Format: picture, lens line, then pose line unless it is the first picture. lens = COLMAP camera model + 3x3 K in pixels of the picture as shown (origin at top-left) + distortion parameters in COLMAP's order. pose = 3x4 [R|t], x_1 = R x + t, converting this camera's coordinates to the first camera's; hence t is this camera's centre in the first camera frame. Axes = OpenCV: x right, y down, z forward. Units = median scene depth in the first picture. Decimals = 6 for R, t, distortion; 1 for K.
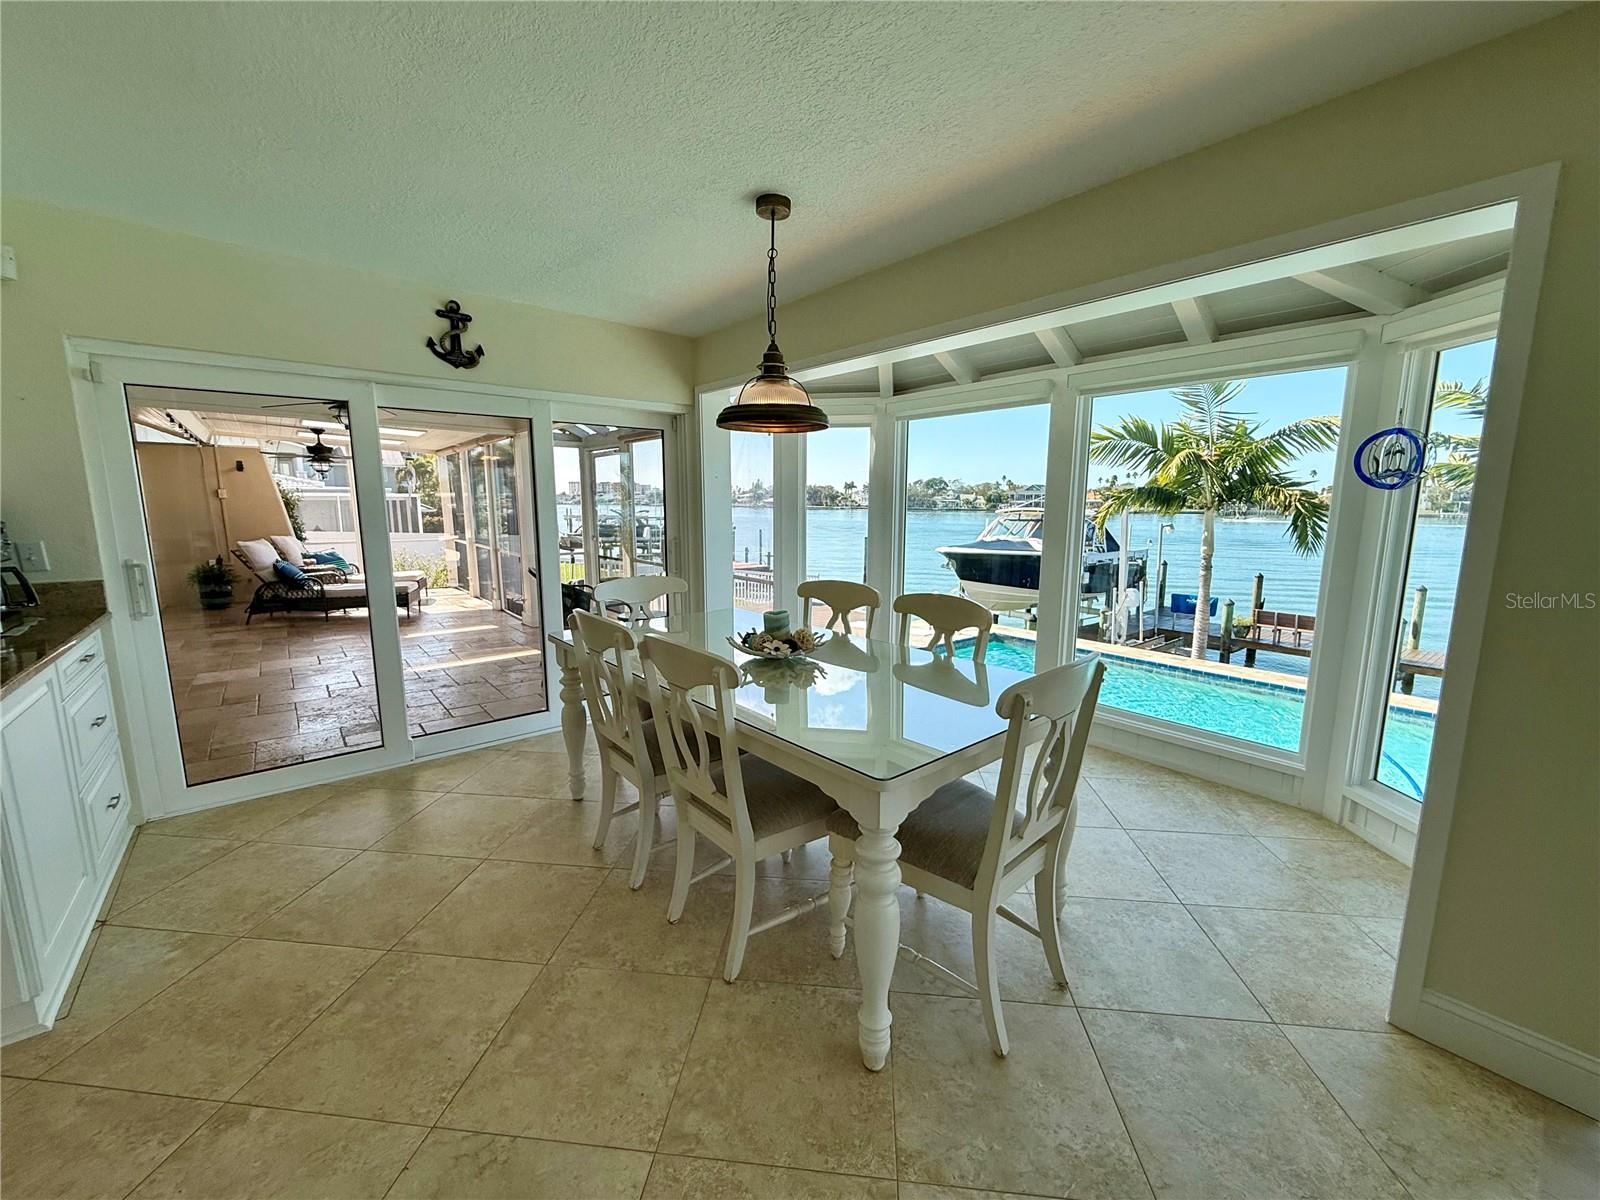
lens RADIAL K [[637.5, 0, 795.3], [0, 637.5, 599.7], [0, 0, 1]] dist [-0.000644, 0.000173]
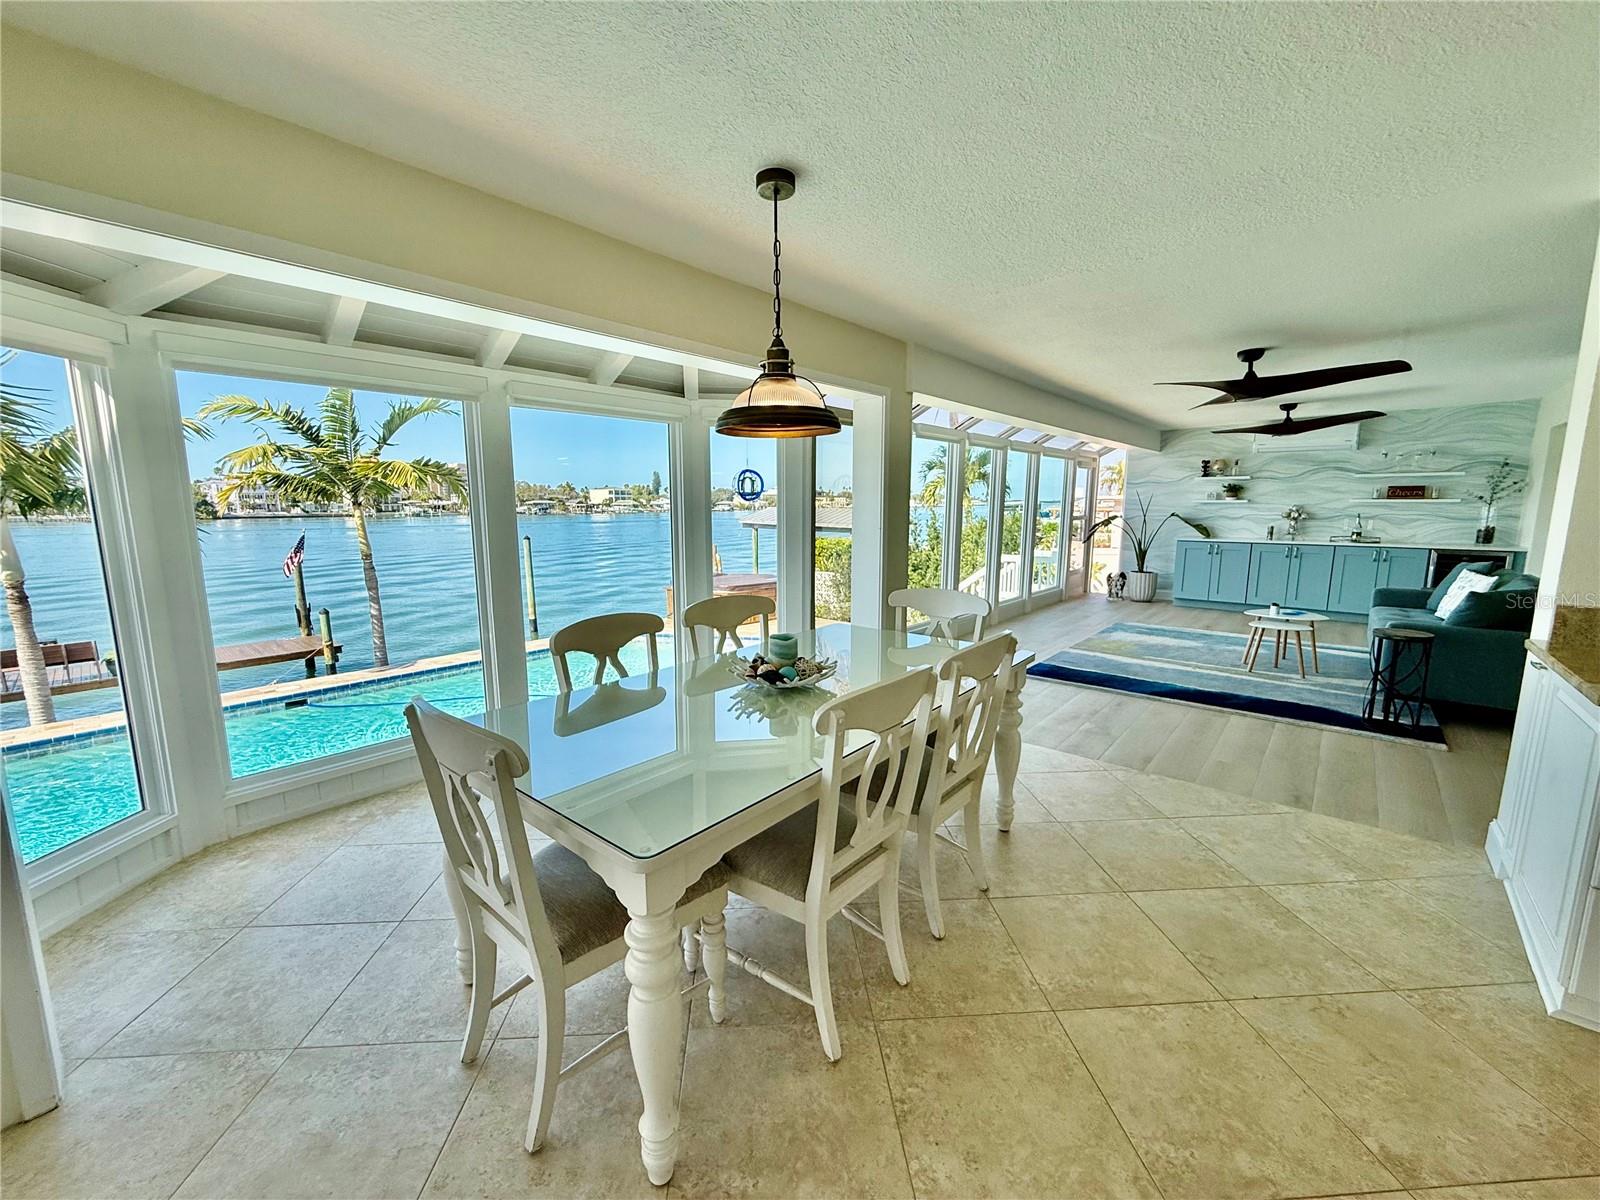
lens RADIAL K [[637.5, 0, 795.4], [0, 637.5, 599.1], [0, 0, 1]] dist [-0.000644, 0.000173]
pose [[-0.173389, -0.150450, 0.973294, -0.510058], [0.154011, 0.971962, 0.177681, -0.106715], [-0.972737, 0.180706, -0.145356, 0.621618]]
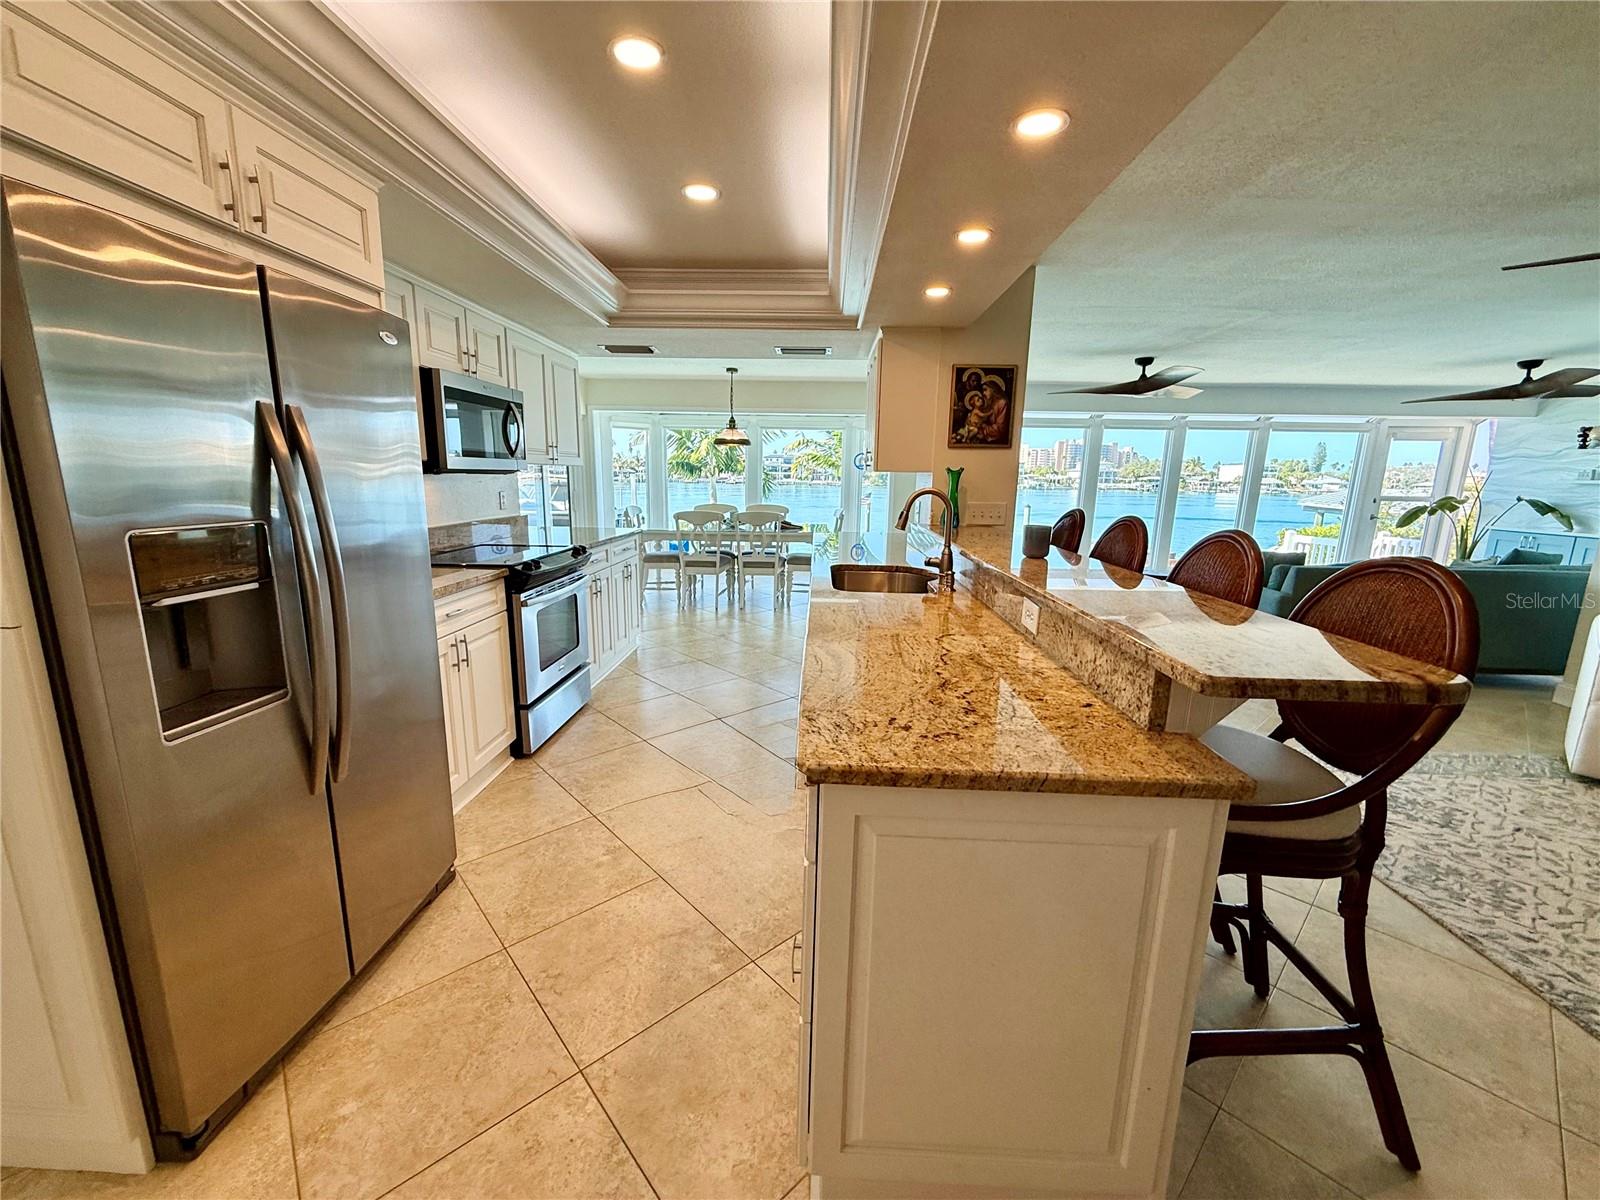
lens RADIAL K [[637.5, 0, 794.5], [0, 637.5, 599.8], [0, 0, 1]] dist [-0.000644, 0.000173]
pose [[0.663740, -0.137780, 0.735164, -1.110743], [0.101130, 0.990393, 0.094309, 0.095519], [-0.741095, 0.011750, 0.671297, -0.609216]]
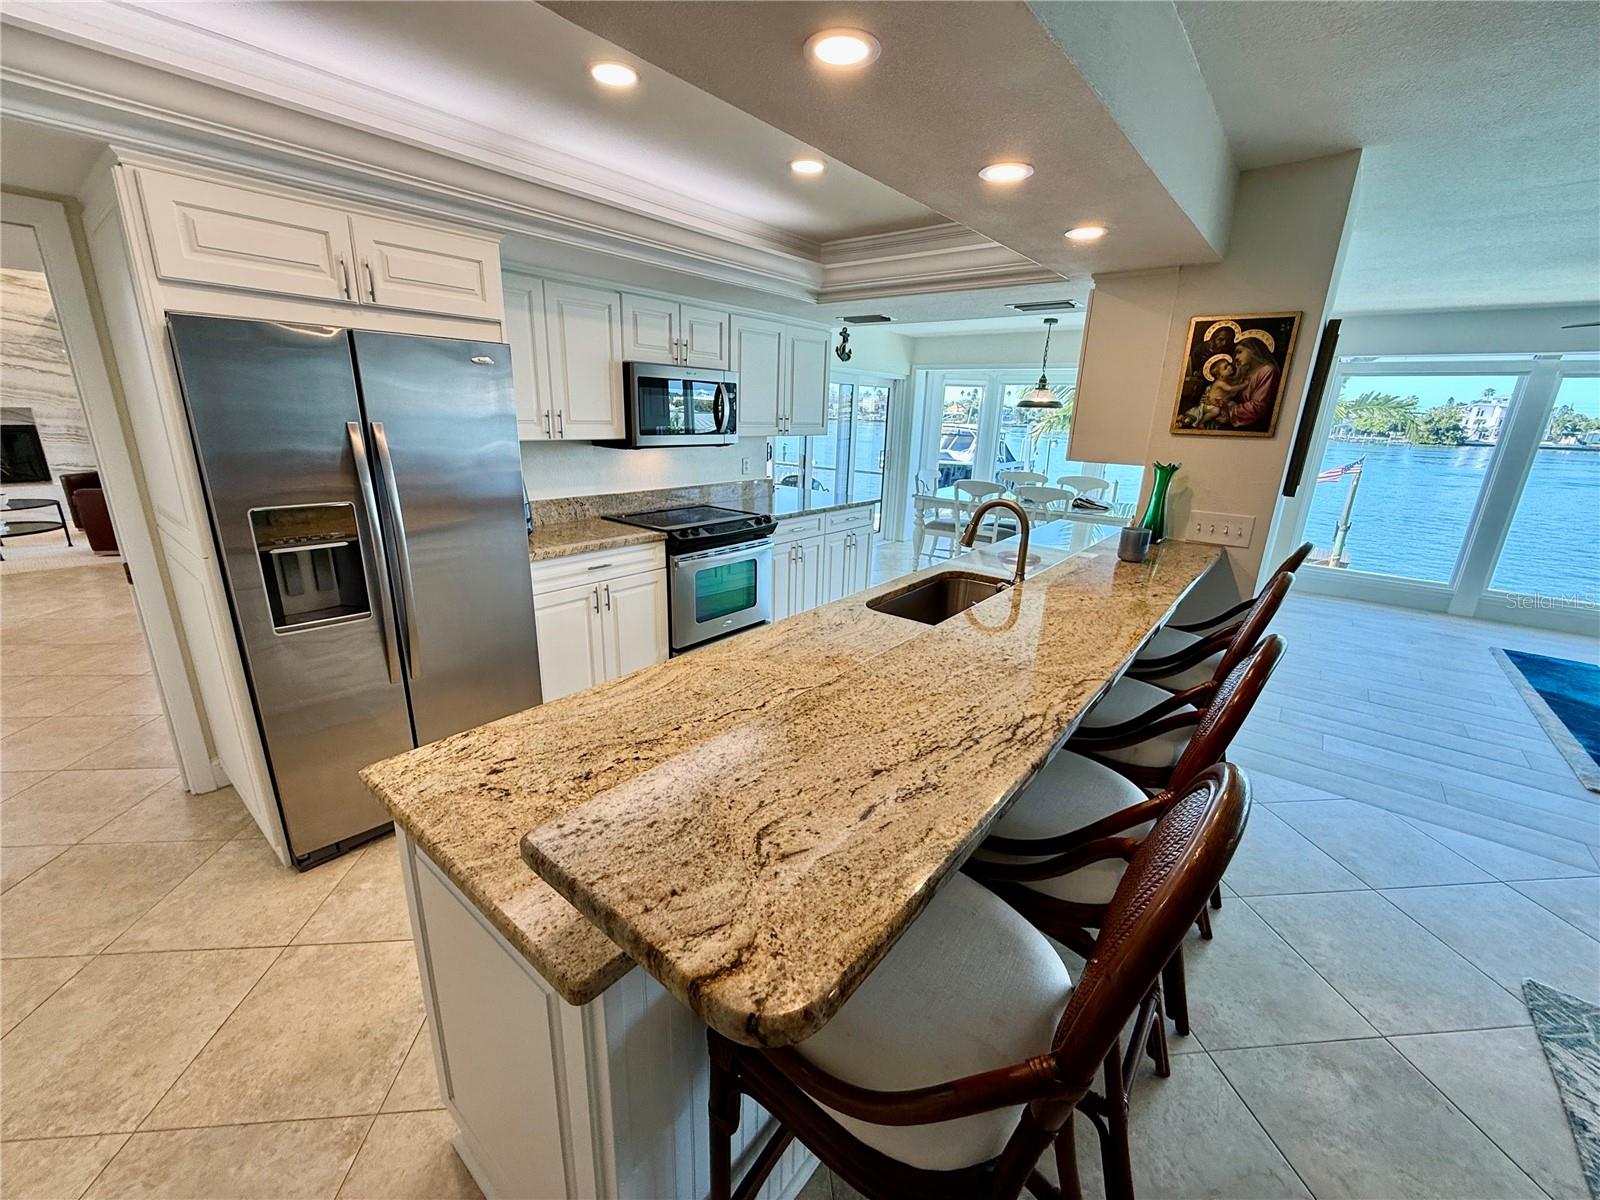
lens RADIAL K [[637.5, 0, 794.0], [0, 637.5, 598.0], [0, 0, 1]] dist [-0.000644, 0.000173]
pose [[0.979720, -0.032751, 0.197679, -0.823354], [0.005338, 0.990467, 0.137644, 0.068003], [-0.200303, -0.133797, 0.970555, -0.743440]]
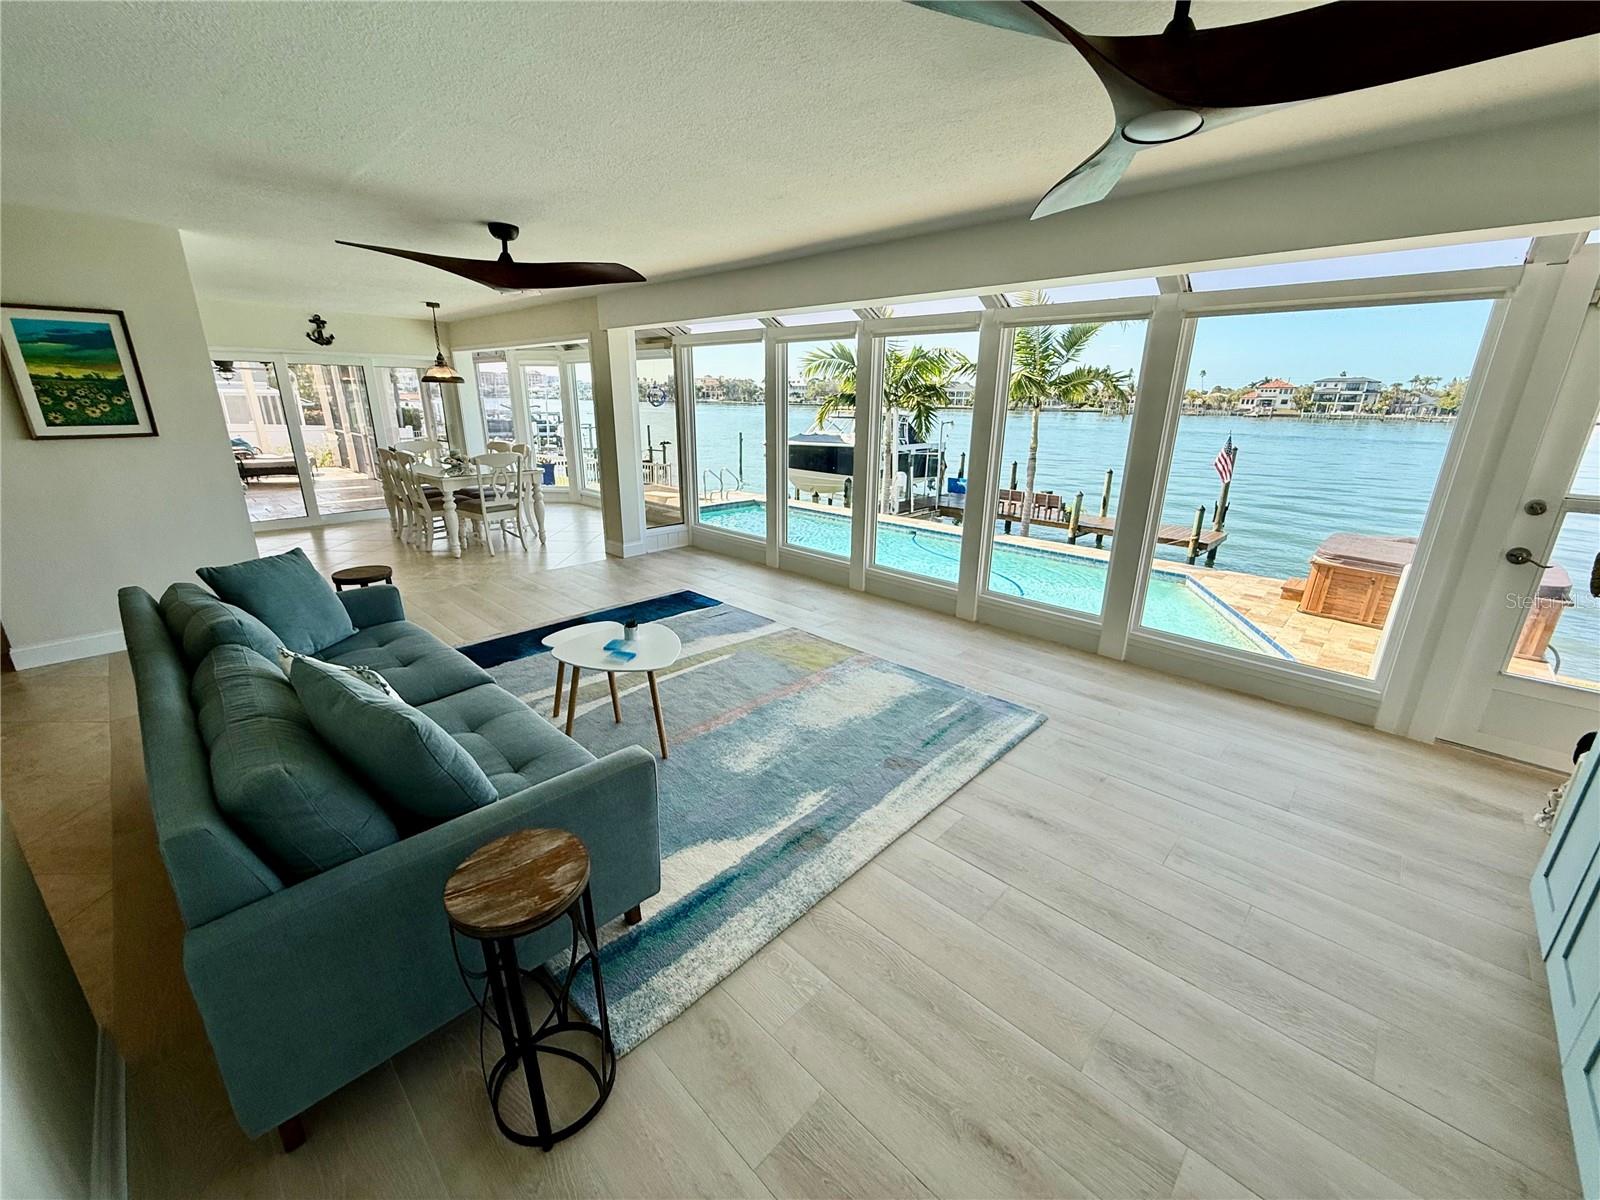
lens RADIAL K [[637.5, 0, 797.6], [0, 637.5, 598.9], [0, 0, 1]] dist [-0.000644, 0.000173]
pose [[0.992815, -0.027120, 0.116546, 0.638441], [0.008791, 0.987877, 0.154992, 0.140273], [-0.119336, -0.152854, 0.981017, -1.161183]]
